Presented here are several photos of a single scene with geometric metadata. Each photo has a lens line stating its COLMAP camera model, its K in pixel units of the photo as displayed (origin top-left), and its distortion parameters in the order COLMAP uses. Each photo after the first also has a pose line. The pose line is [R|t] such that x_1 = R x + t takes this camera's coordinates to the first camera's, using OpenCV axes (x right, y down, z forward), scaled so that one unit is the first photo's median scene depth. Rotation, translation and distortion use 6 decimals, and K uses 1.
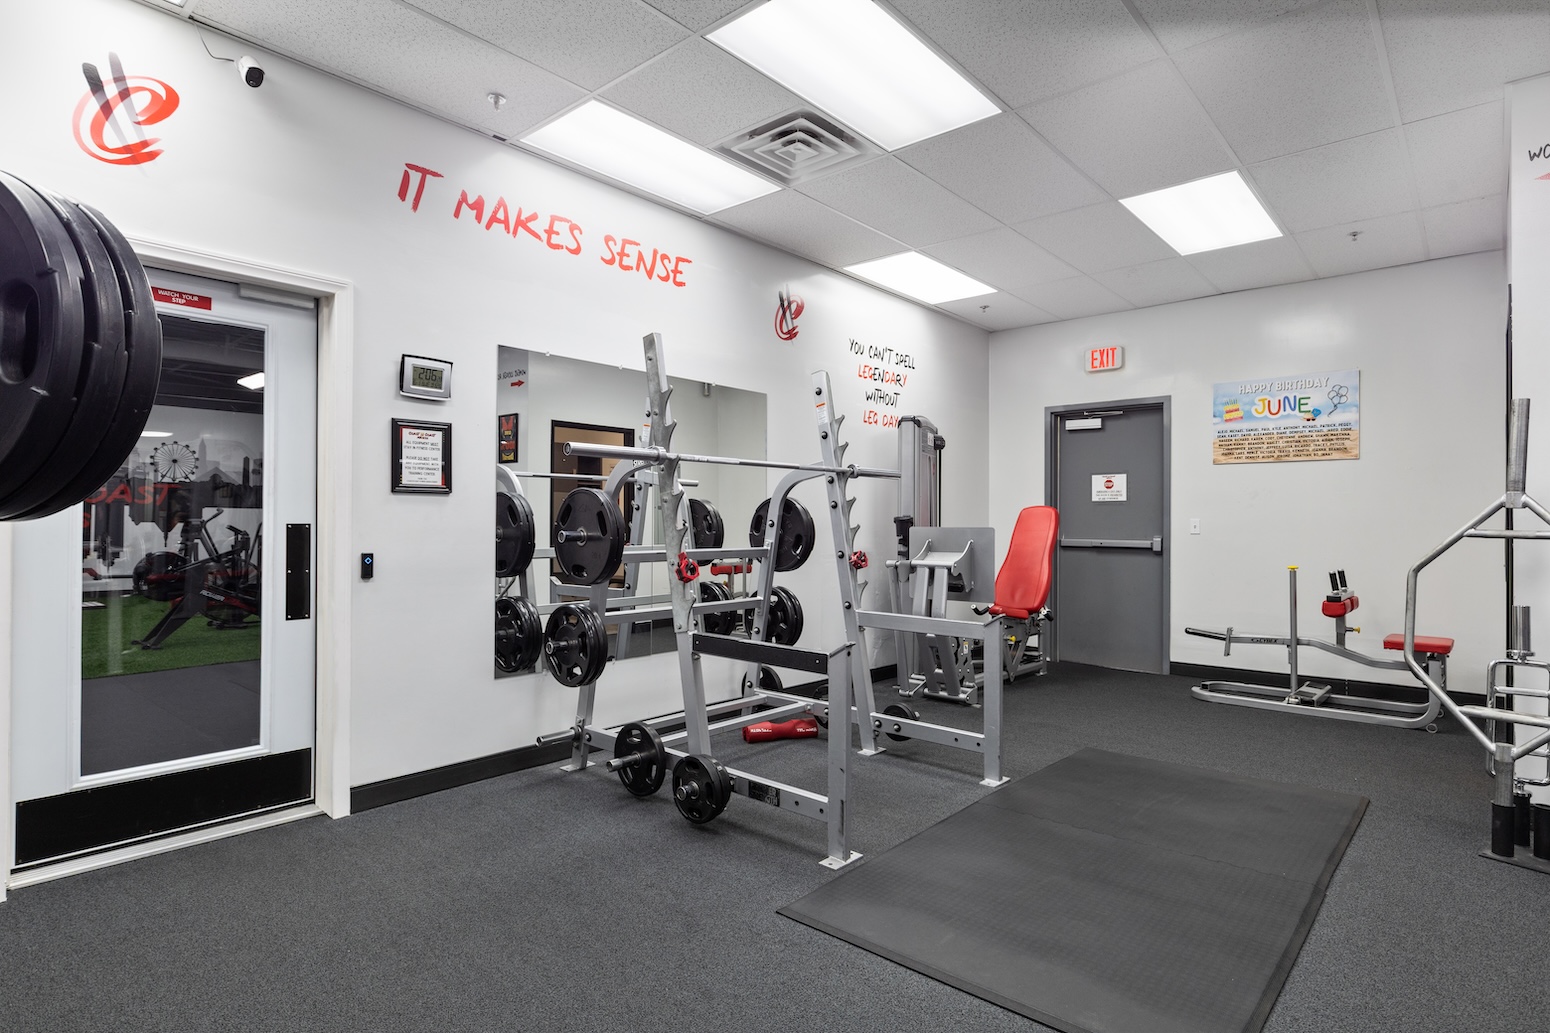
lens RADIAL K [[827.8, 0, 778.1], [0, 827.8, 514.5], [0, 0, 1]] dist [-0.001125, 0.000075]
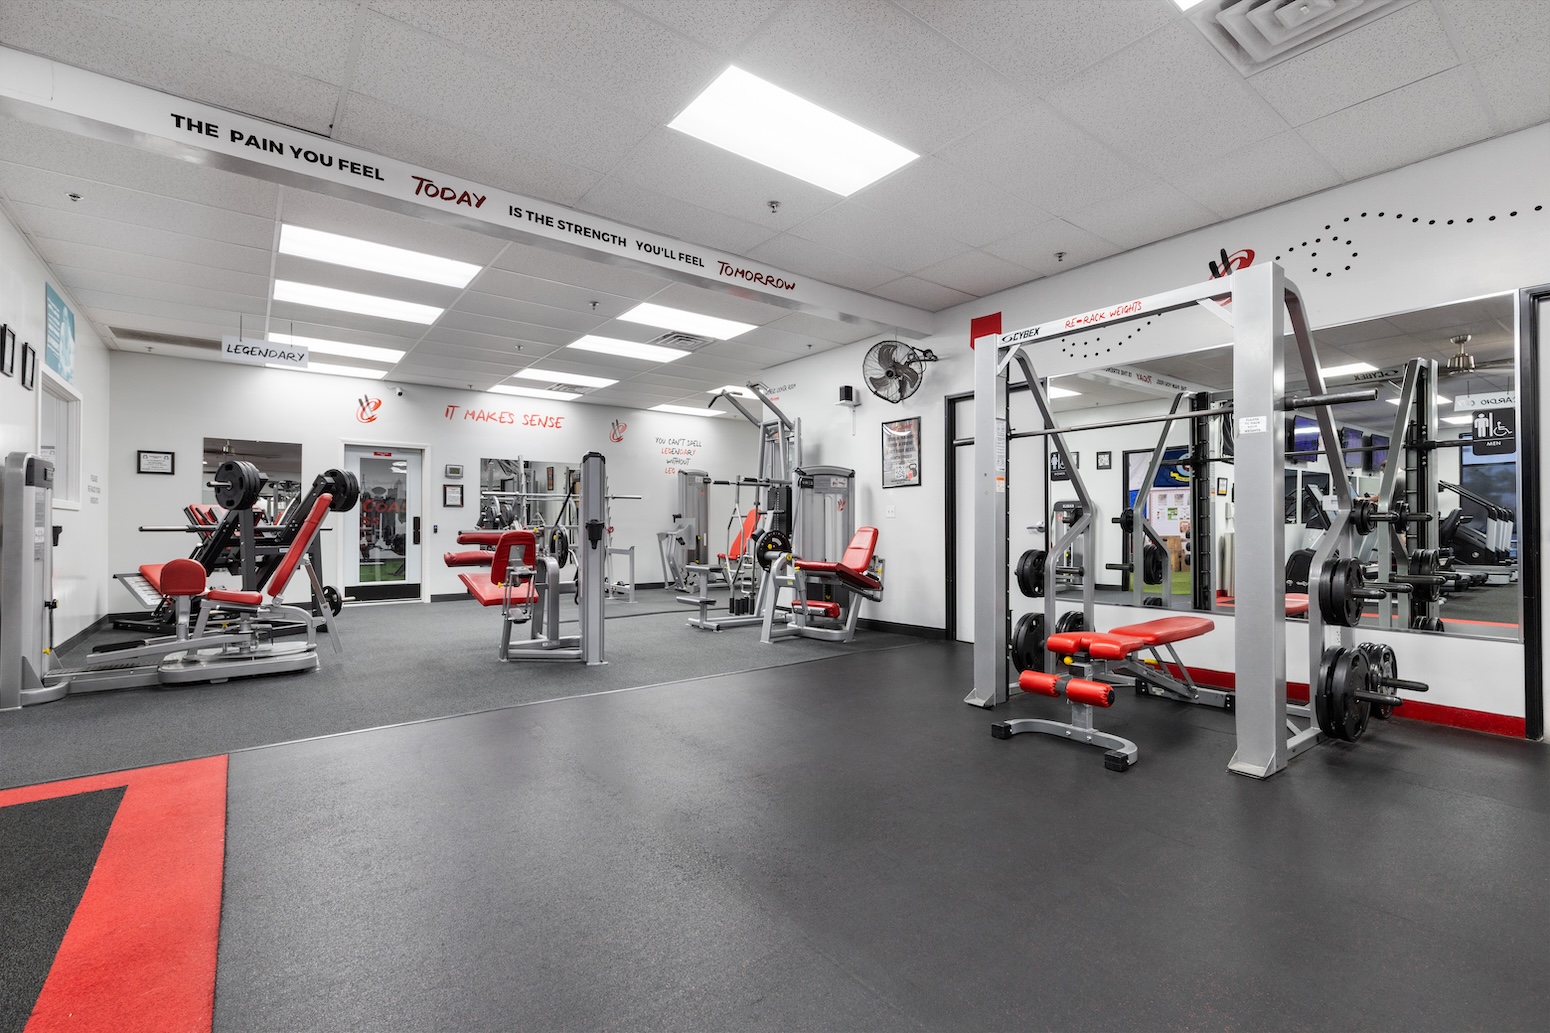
lens RADIAL K [[699.6, 0, 772.0], [0, 699.6, 516.6], [0, 0, 1]] dist [0.000226, -0.000133]
pose [[0.979775, -0.007263, -0.199970, 1.342794], [0.006730, 0.999972, -0.003345, 0.029421], [0.199989, 0.001932, 0.979796, -1.433709]]
